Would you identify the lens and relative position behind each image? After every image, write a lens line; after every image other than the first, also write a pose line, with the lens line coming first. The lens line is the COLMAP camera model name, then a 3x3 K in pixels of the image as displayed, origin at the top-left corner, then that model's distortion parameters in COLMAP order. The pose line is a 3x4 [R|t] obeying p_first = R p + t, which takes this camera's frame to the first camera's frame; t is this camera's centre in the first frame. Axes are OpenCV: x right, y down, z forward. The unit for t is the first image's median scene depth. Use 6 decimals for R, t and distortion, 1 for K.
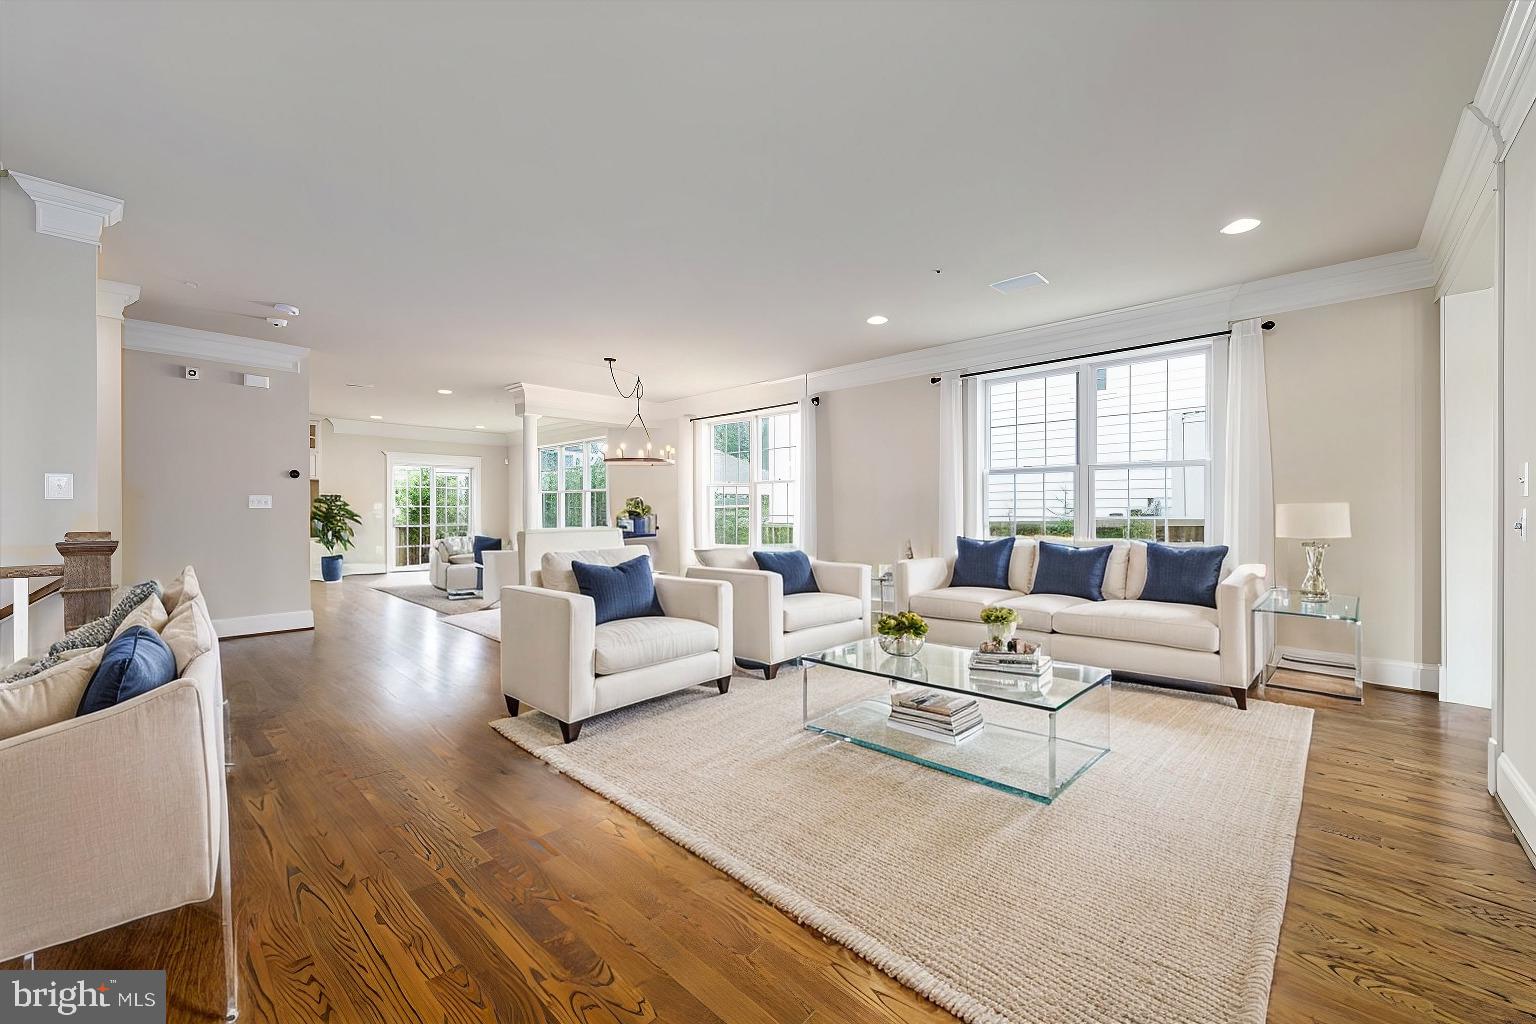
lens RADIAL K [[604.8, 0, 768.0], [0, 604.8, 512.0], [0, 0, 1]] dist [0.001498, 0.000013]
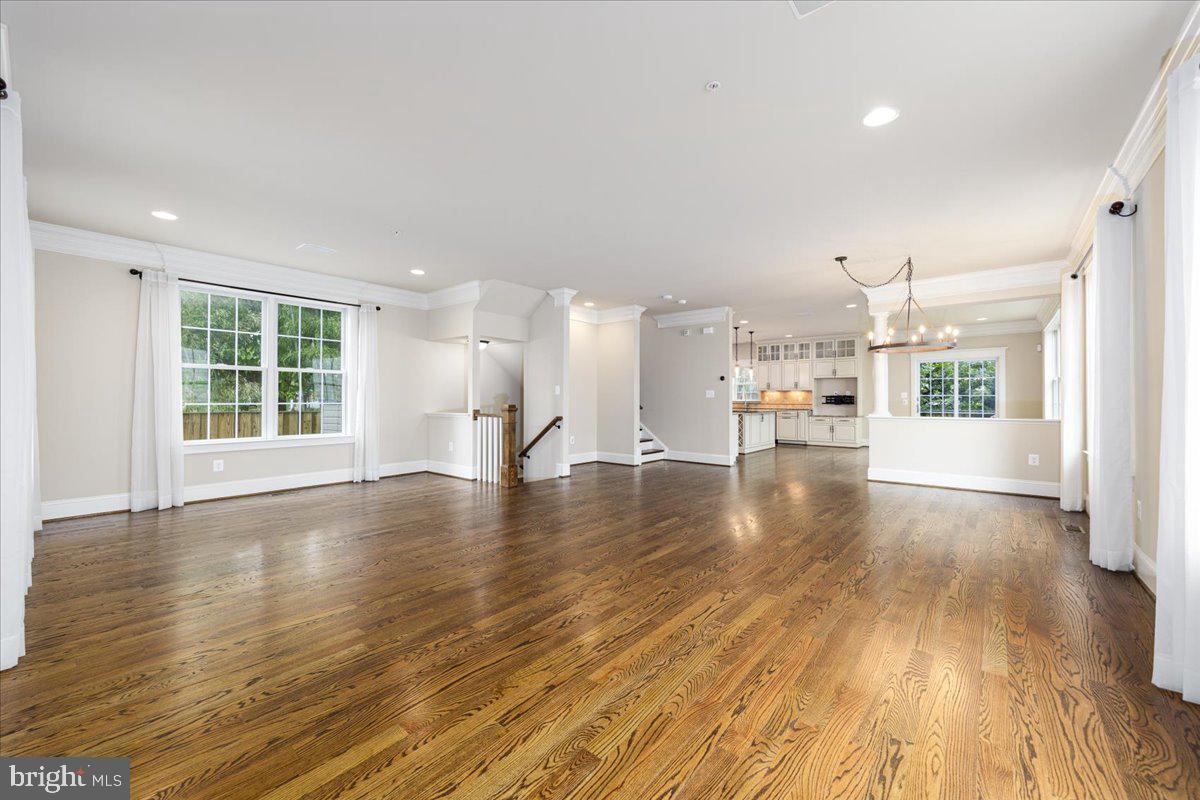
lens RADIAL K [[472.5, 0, 600.0], [0, 472.5, 400.0], [0, 0, 1]] dist [0.001498, 0.000013]
pose [[0.049252, 0.005033, -0.998774, 0.621595], [-0.000271, 0.999987, 0.005025, -0.005753], [0.998786, 0.000023, 0.049253, 0.594490]]
